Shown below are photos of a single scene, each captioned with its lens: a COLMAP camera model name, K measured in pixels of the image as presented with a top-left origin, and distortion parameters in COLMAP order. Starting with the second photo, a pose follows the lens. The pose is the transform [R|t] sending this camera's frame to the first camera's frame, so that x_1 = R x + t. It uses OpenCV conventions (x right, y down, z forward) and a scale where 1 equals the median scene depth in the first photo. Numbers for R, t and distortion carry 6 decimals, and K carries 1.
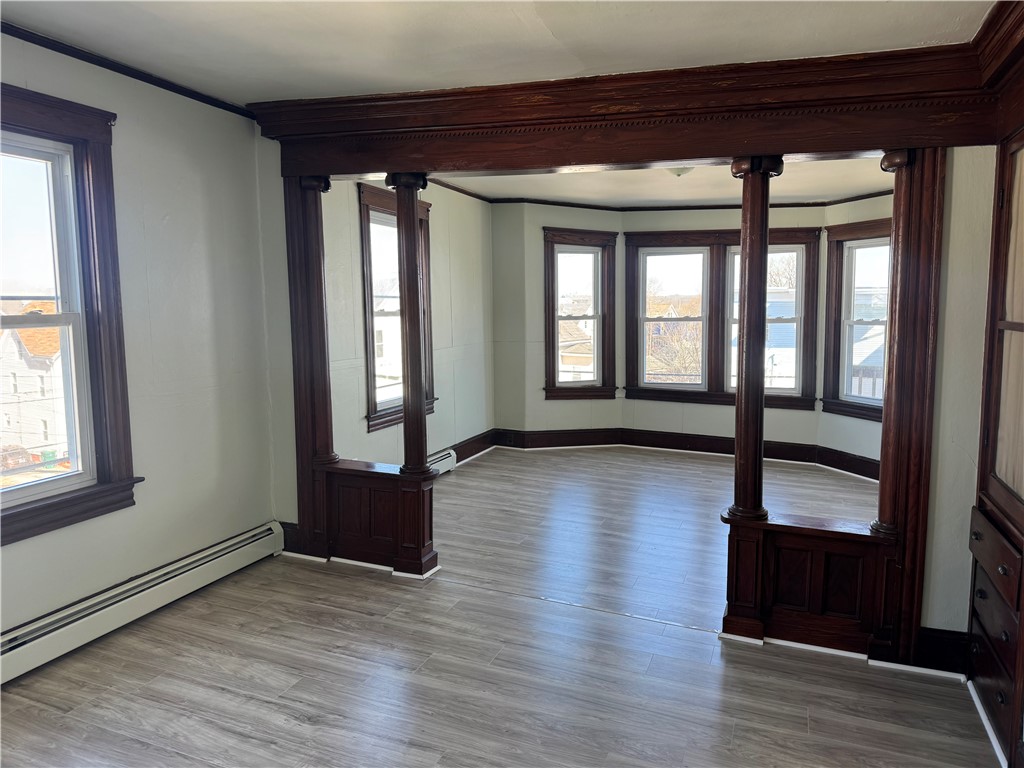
lens RADIAL K [[739.4, 0, 517.4], [0, 739.4, 382.7], [0, 0, 1]] dist [0.112496, -0.112999]
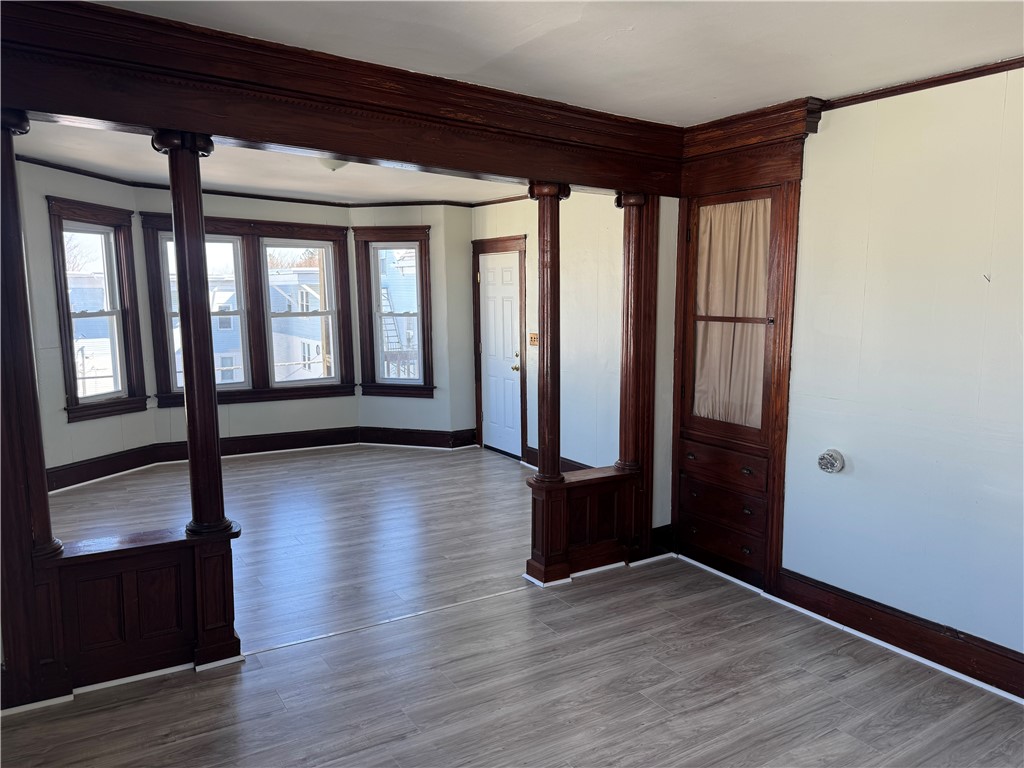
lens RADIAL K [[739.4, 0, 517.4], [0, 739.4, 382.7], [0, 0, 1]] dist [0.112496, -0.112999]
pose [[0.583273, -0.102584, 0.805773, -0.351327], [0.085650, 0.994230, 0.064577, -0.032238], [-0.807748, 0.031348, 0.588694, 0.178607]]
